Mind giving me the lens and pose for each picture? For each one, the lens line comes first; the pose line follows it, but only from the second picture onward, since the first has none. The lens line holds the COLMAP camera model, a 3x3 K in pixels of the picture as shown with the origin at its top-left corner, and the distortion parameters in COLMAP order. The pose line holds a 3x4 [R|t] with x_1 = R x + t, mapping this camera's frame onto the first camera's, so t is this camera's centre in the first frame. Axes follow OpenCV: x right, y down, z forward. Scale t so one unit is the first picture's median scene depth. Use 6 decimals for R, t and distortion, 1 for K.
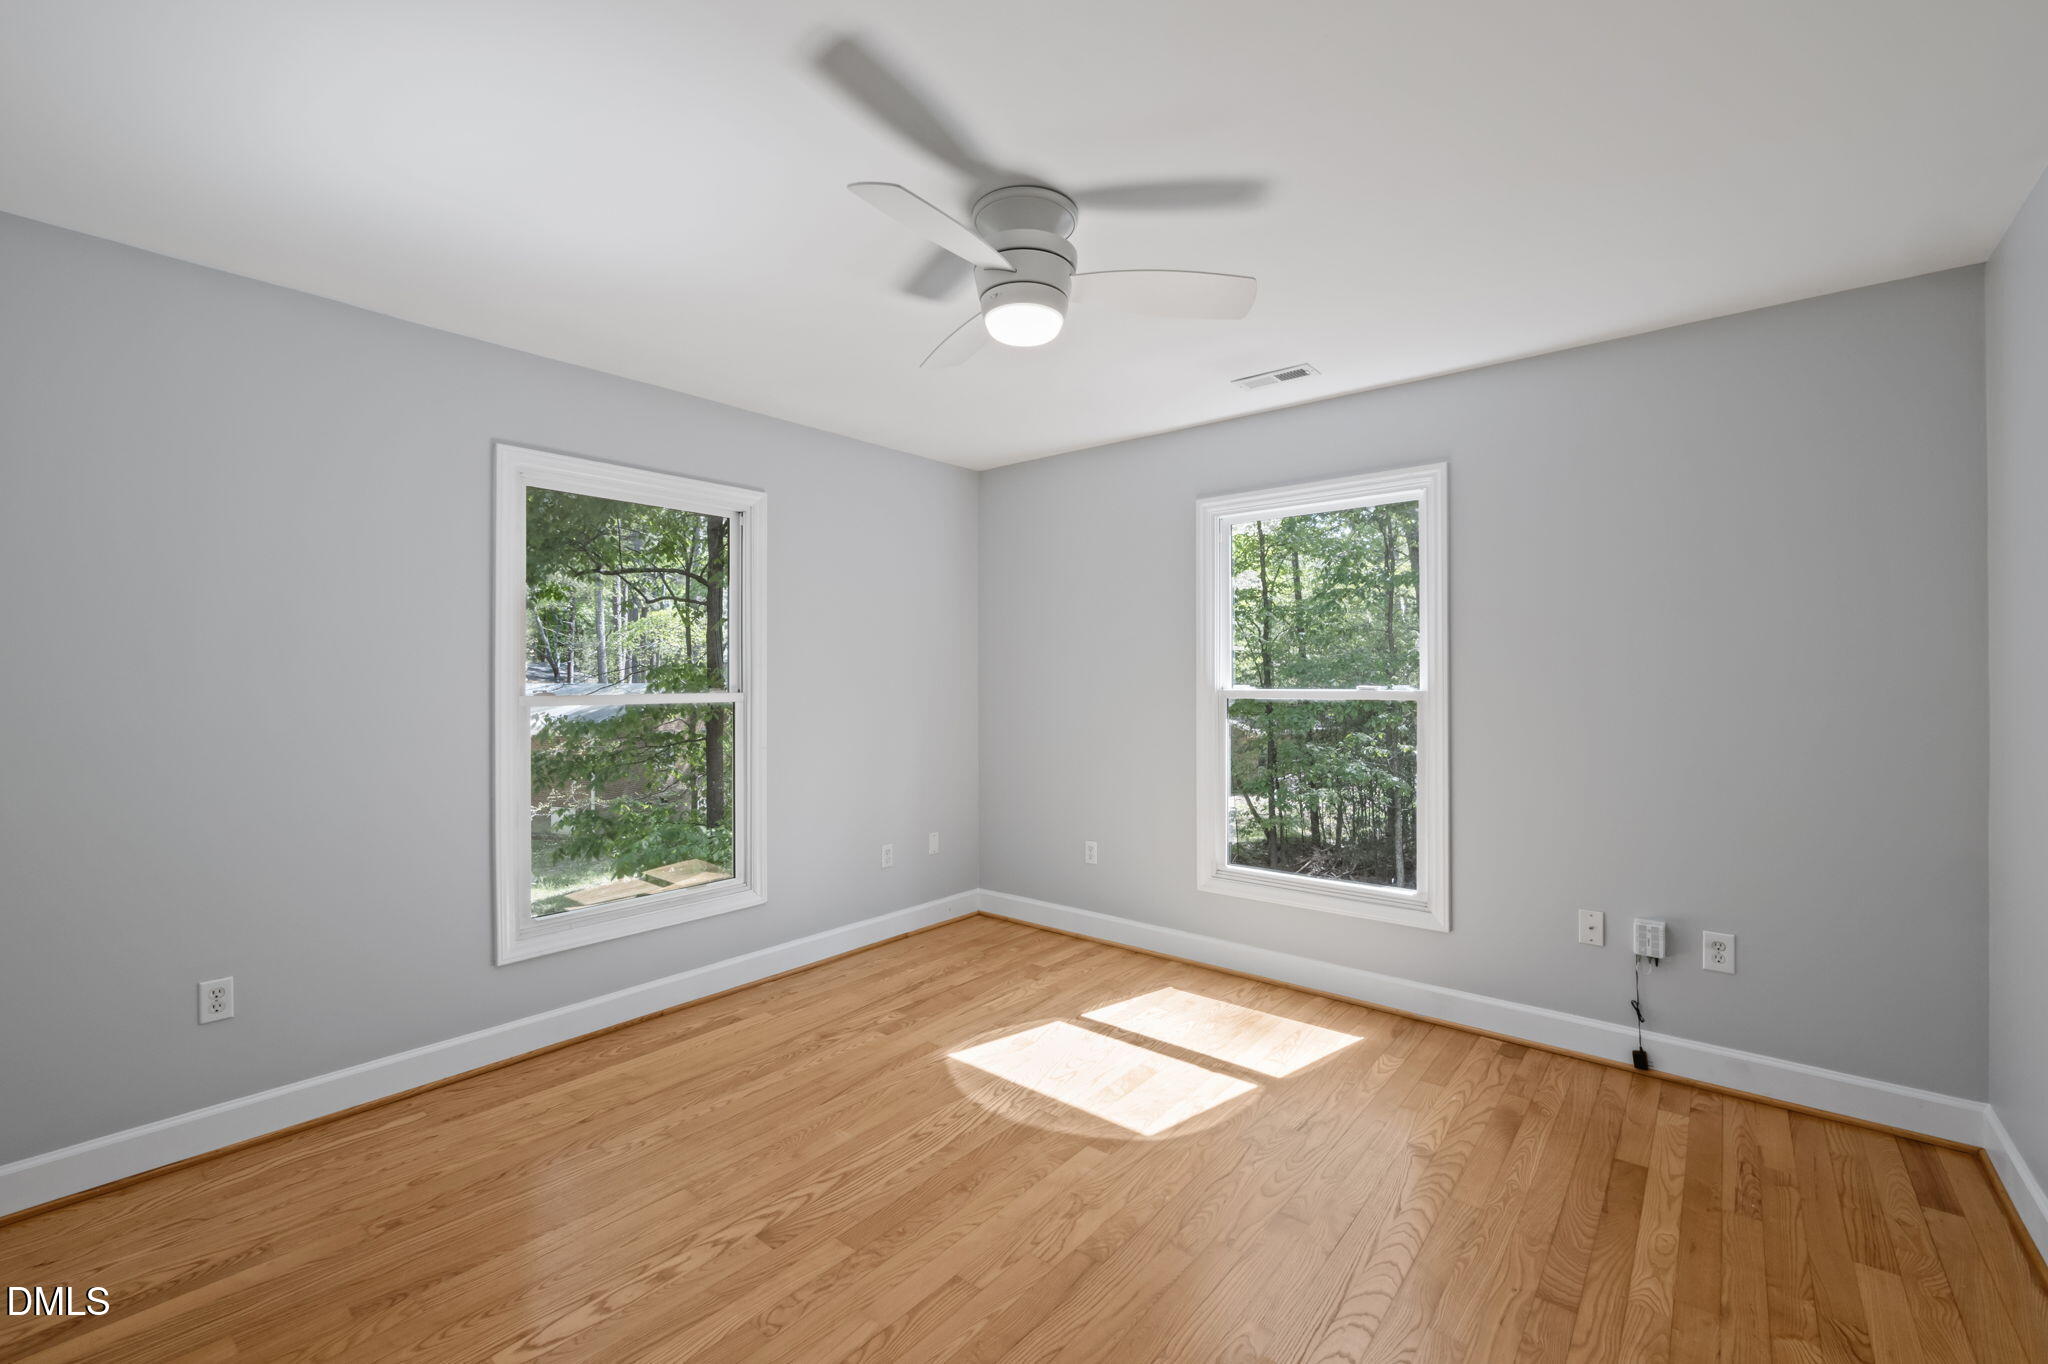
lens RADIAL K [[855.8, 0, 1022.9], [0, 855.8, 679.5], [0, 0, 1]] dist [-0.002533, -0.000148]
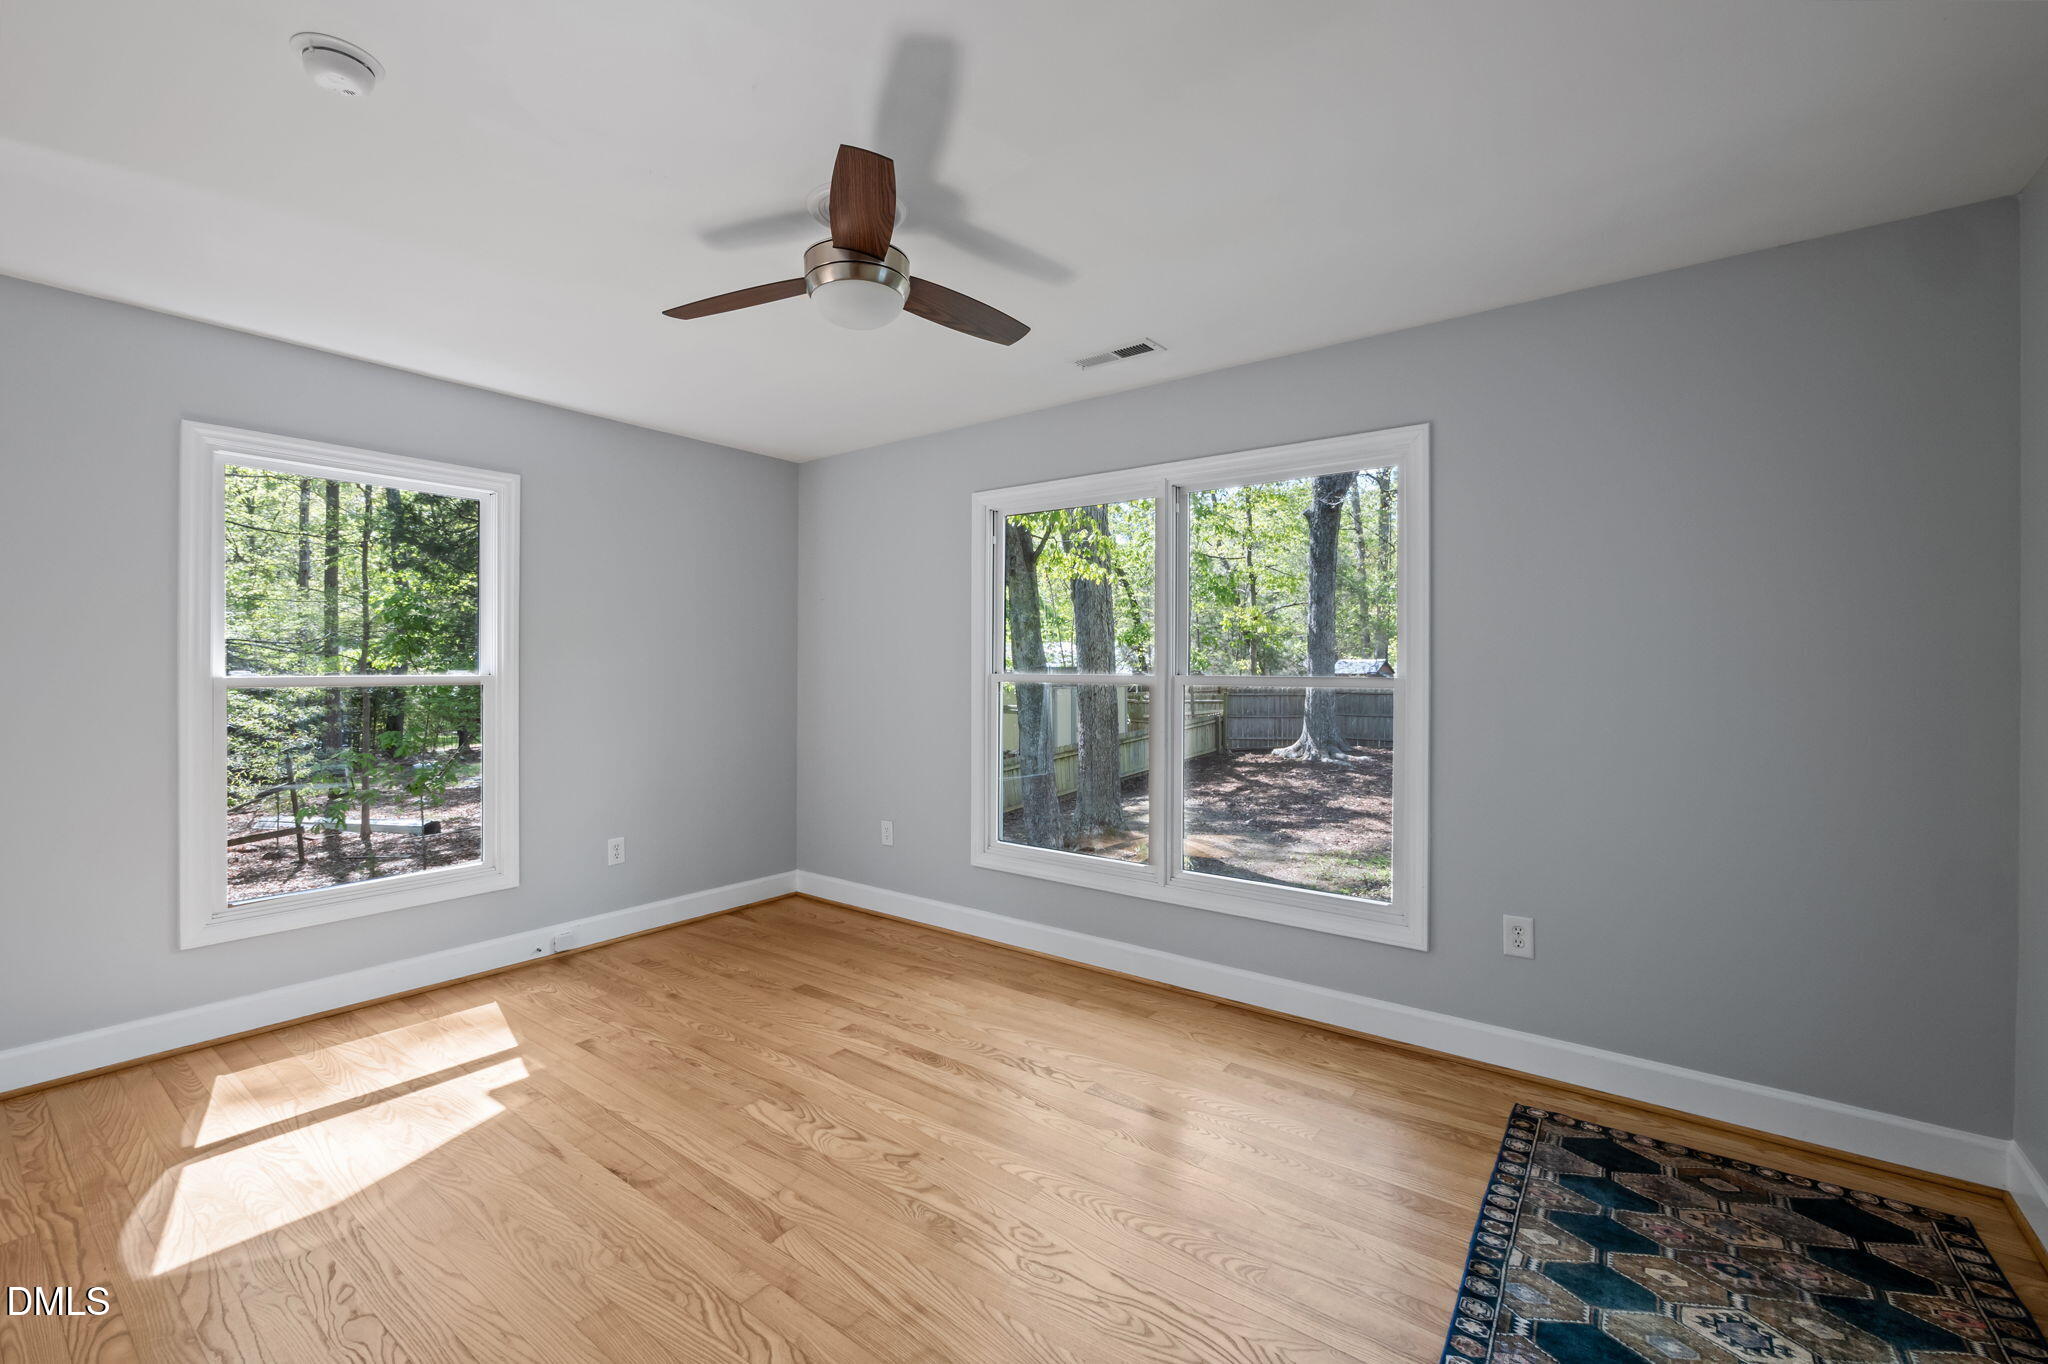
lens RADIAL K [[855.8, 0, 1022.9], [0, 855.8, 679.5], [0, 0, 1]] dist [-0.002533, -0.000148]
pose [[-0.048349, -0.005091, 0.998818, -0.668751], [-0.008697, 0.999951, 0.004675, 0.003983], [-0.998793, -0.008461, -0.048391, 0.375342]]
